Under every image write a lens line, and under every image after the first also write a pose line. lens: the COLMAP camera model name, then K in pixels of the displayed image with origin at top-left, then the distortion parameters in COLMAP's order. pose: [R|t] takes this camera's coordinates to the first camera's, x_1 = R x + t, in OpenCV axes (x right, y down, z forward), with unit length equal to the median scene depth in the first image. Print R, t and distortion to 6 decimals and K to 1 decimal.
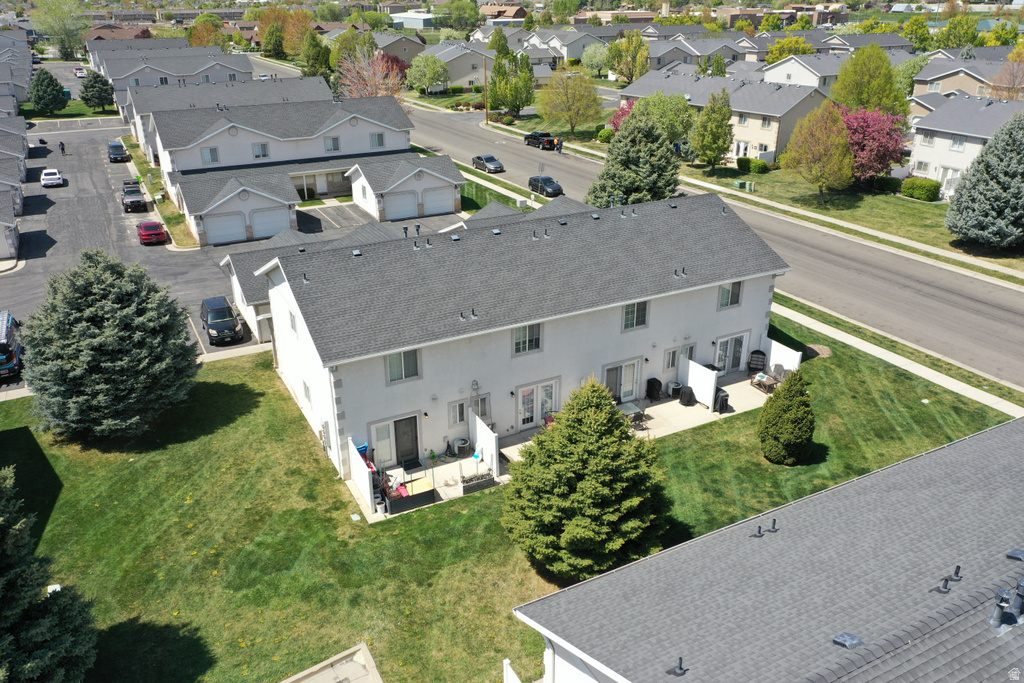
lens RADIAL K [[807.7, 0, 512.0], [0, 807.7, 341.5], [0, 0, 1]] dist [-0.001477, 0.011197]
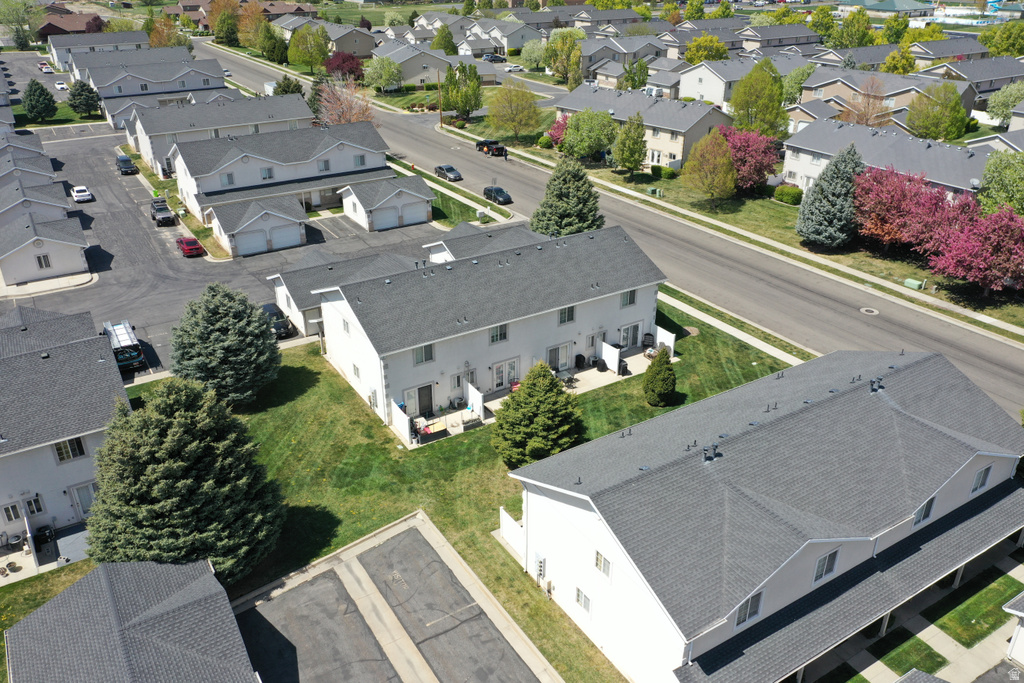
lens RADIAL K [[807.7, 0, 512.0], [0, 807.7, 341.5], [0, 0, 1]] dist [-0.001477, 0.011197]
pose [[0.997274, -0.030546, 0.067169, -0.052017], [0.027355, 0.998476, 0.047921, -0.052762], [-0.068530, -0.045953, 0.996590, -0.487385]]
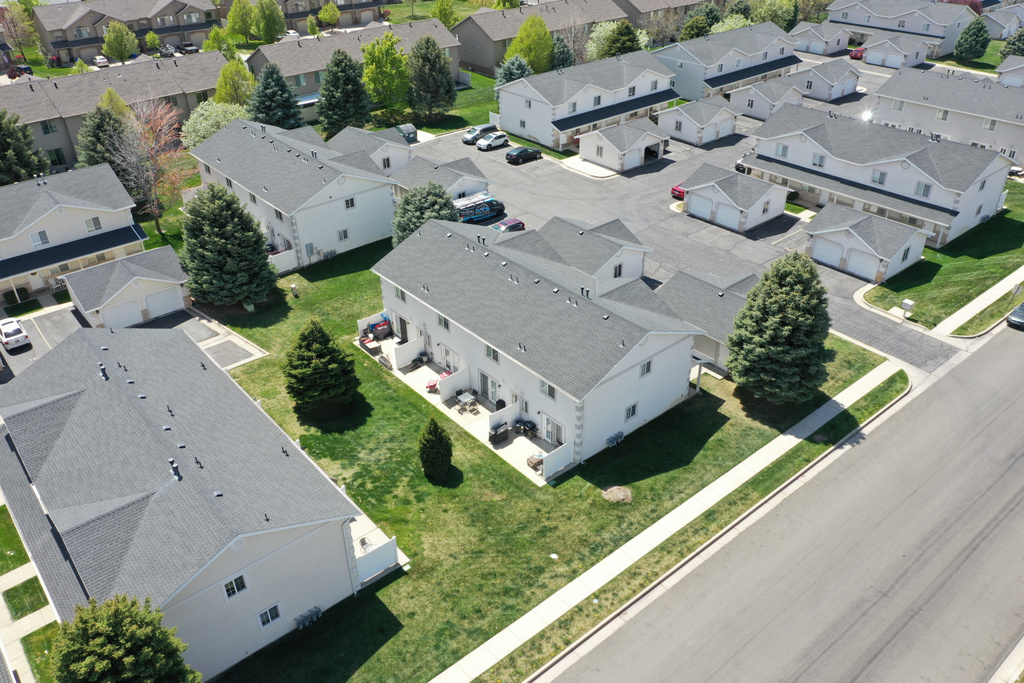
lens RADIAL K [[807.7, 0, 512.0], [0, 807.7, 341.5], [0, 0, 1]] dist [-0.001477, 0.011197]
pose [[0.212075, 0.520107, -0.827353, 1.248900], [-0.381281, 0.823552, 0.419984, -0.620659], [0.899805, 0.226386, 0.372962, 0.422033]]
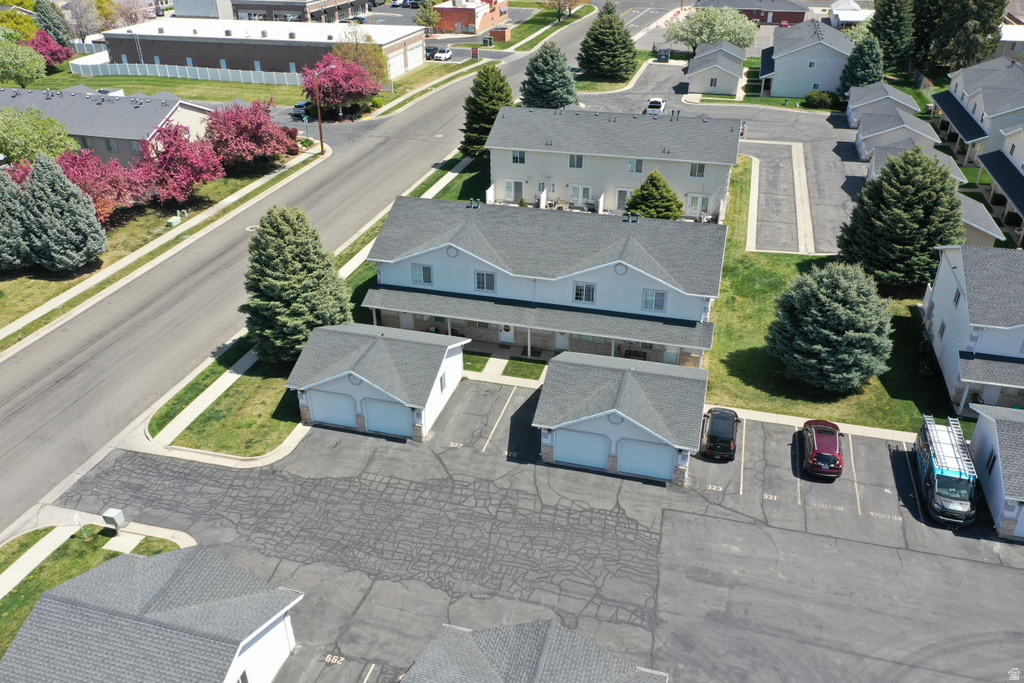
lens RADIAL K [[807.7, 0, 512.0], [0, 807.7, 341.5], [0, 0, 1]] dist [-0.001477, 0.011197]
pose [[0.727508, 0.335223, -0.598630, 0.290459], [-0.277969, 0.941707, 0.189529, -0.600764], [0.627268, 0.028517, 0.778281, 0.823550]]
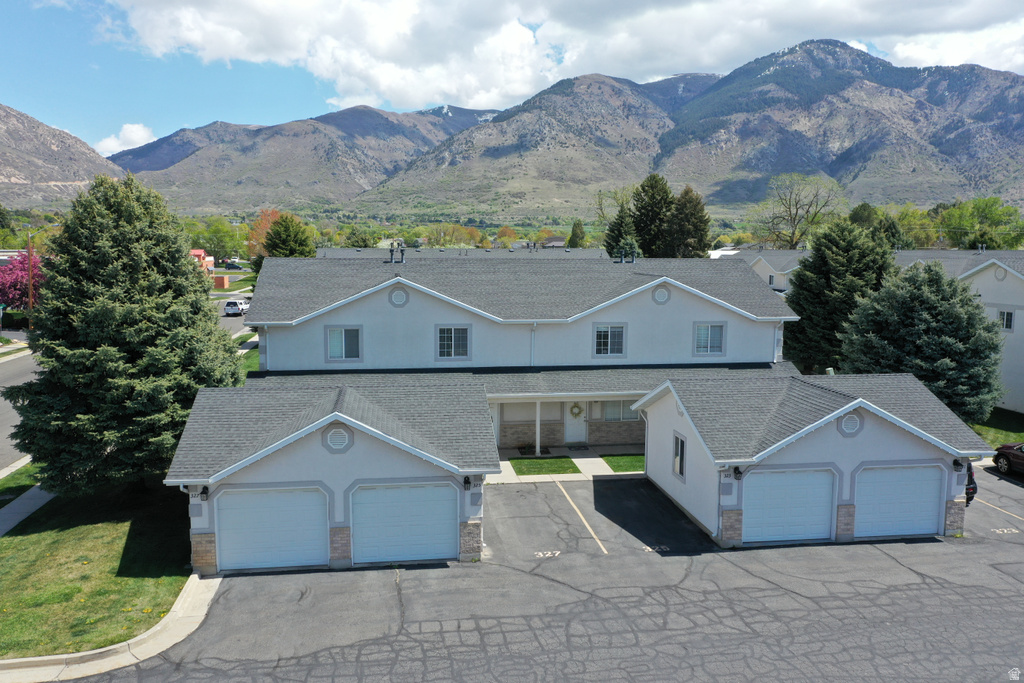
lens RADIAL K [[807.7, 0, 512.0], [0, 807.7, 341.5], [0, 0, 1]] dist [-0.001477, 0.011197]
pose [[0.942571, 0.049823, -0.330269, -0.237397], [-0.145225, 0.951586, -0.270911, -0.214121], [0.300782, 0.303316, 0.904173, 1.092428]]
